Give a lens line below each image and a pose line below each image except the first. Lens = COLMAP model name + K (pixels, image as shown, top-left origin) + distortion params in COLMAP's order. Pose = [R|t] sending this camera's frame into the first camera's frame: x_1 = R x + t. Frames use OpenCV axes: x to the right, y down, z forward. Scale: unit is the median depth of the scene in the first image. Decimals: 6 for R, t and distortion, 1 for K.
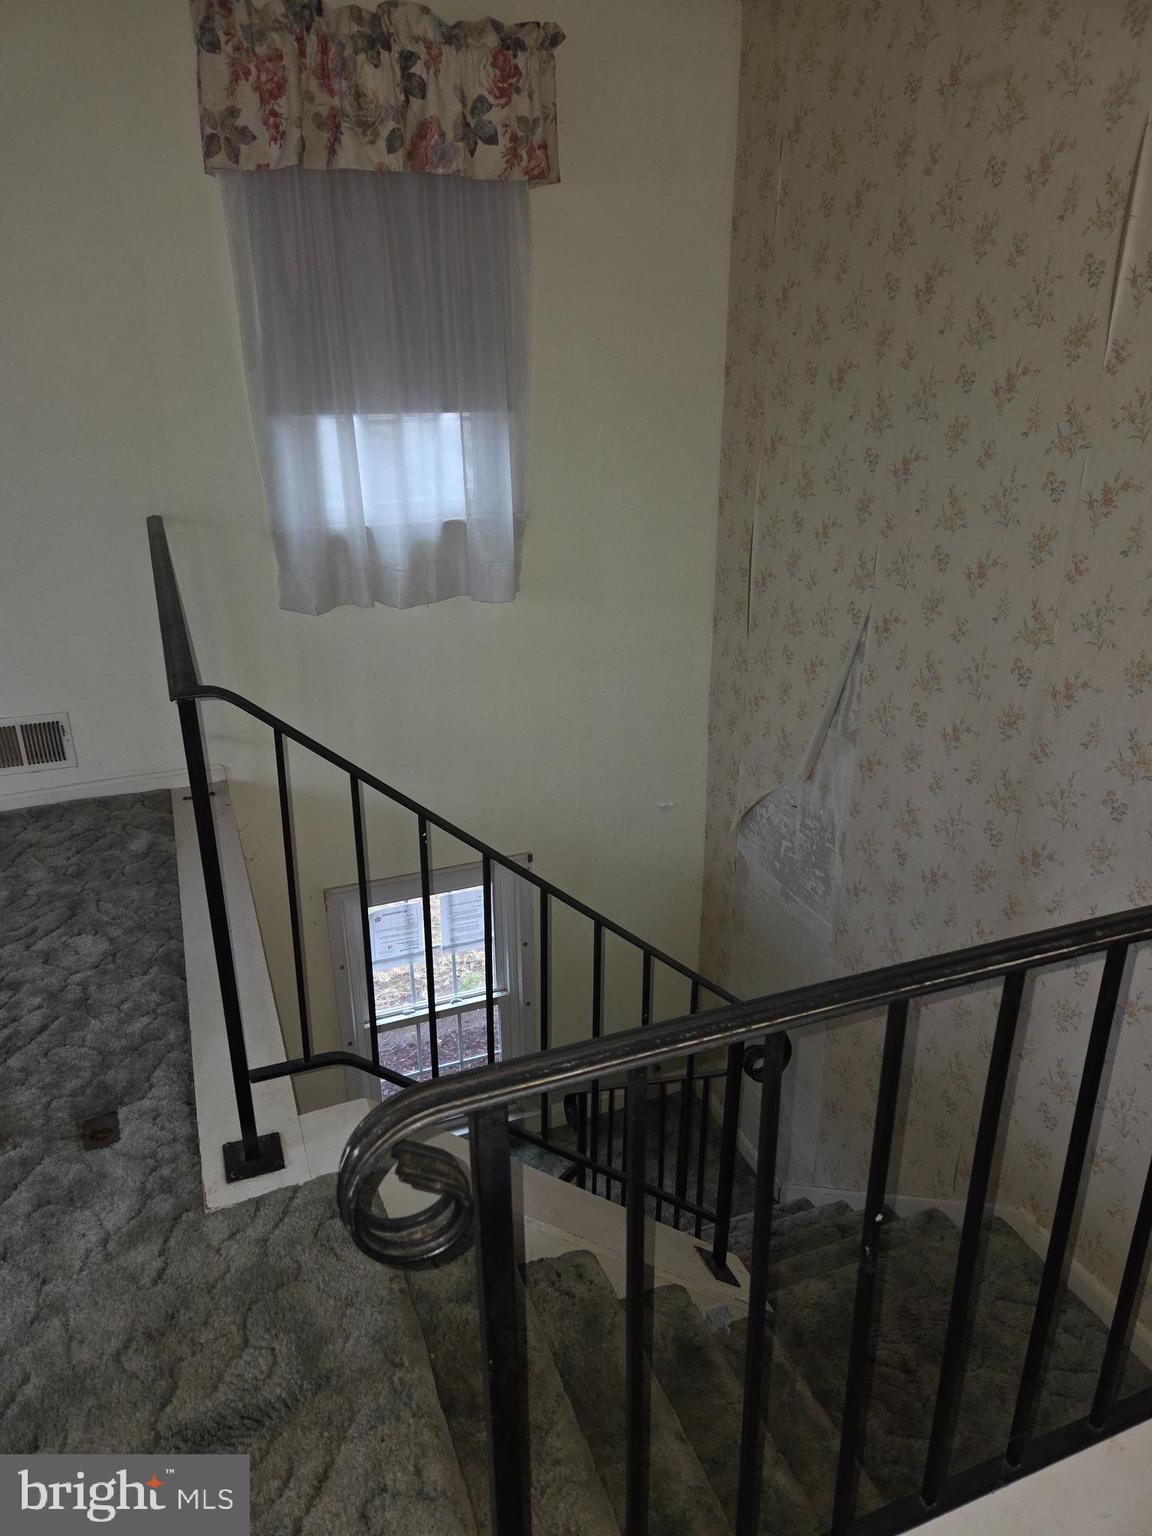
lens RADIAL K [[1028.1, 0, 572.5], [0, 1028.1, 764.6], [0, 0, 1]] dist [0.036065, -0.012763]
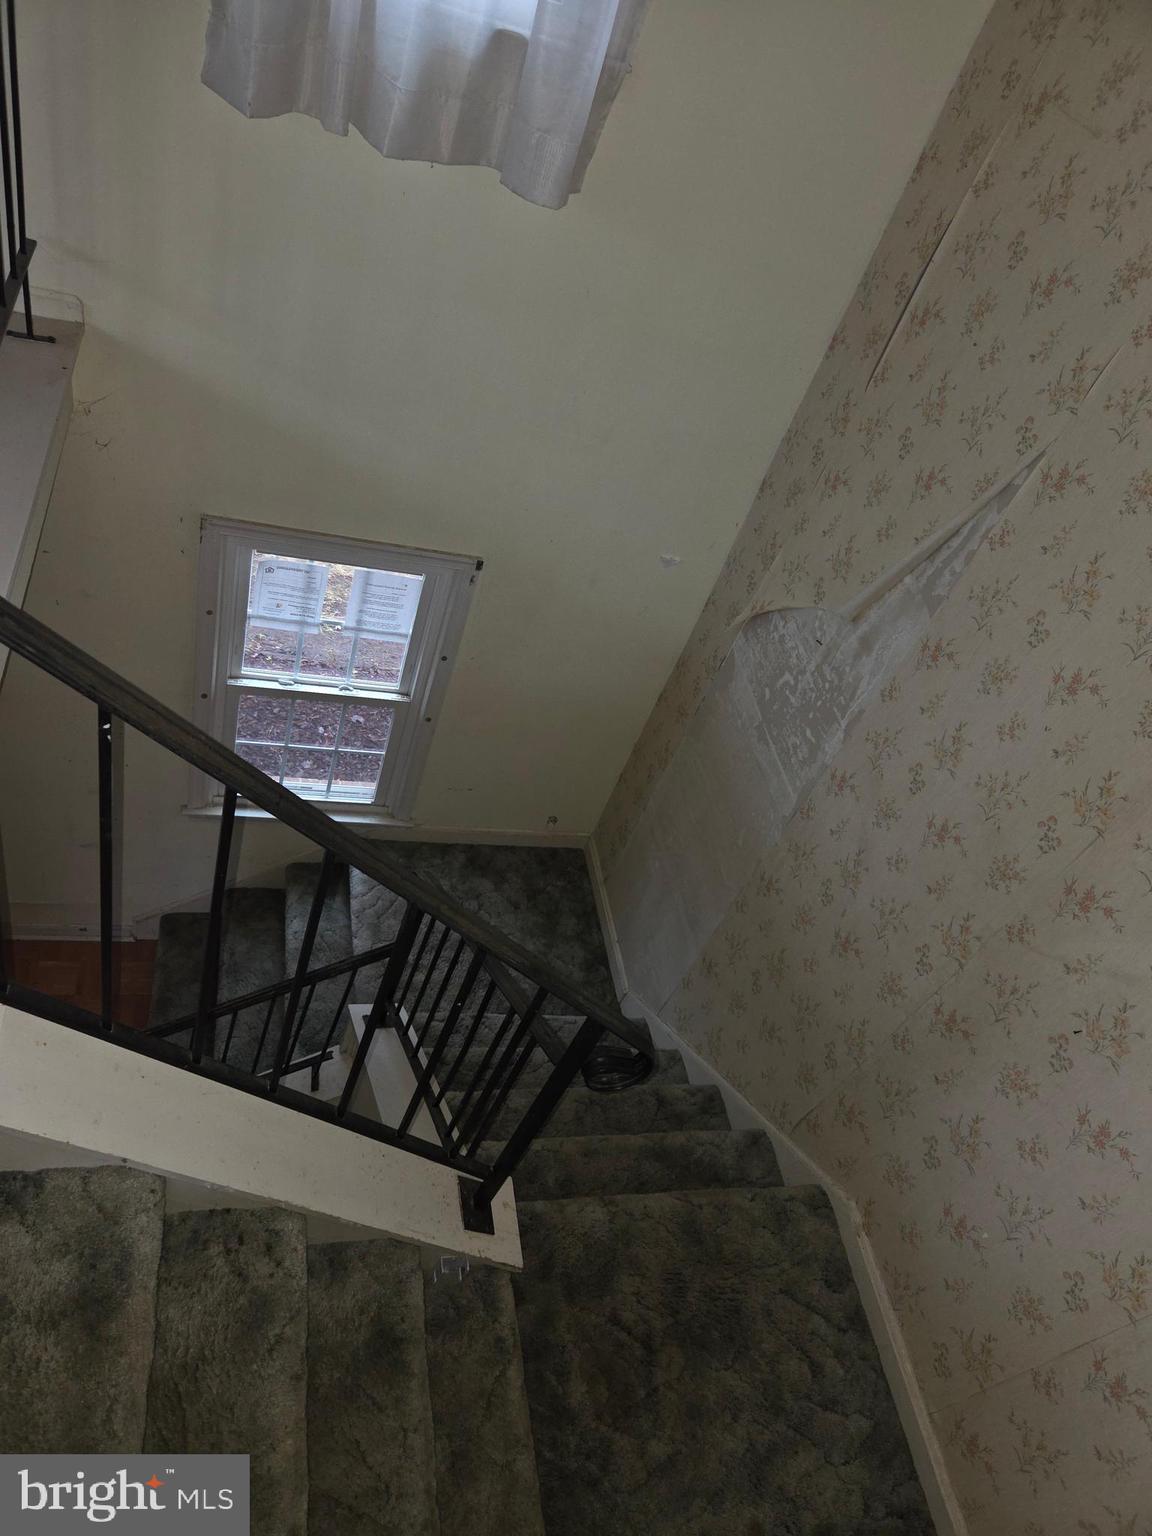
lens RADIAL K [[1028.1, 0, 573.6], [0, 1028.1, 775.0], [0, 0, 1]] dist [0.036065, -0.012763]
pose [[0.936647, 0.341923, 0.076034, 0.024376], [-0.345196, 0.864222, 0.366006, -0.096171], [0.059436, -0.369065, 0.927501, 0.270311]]
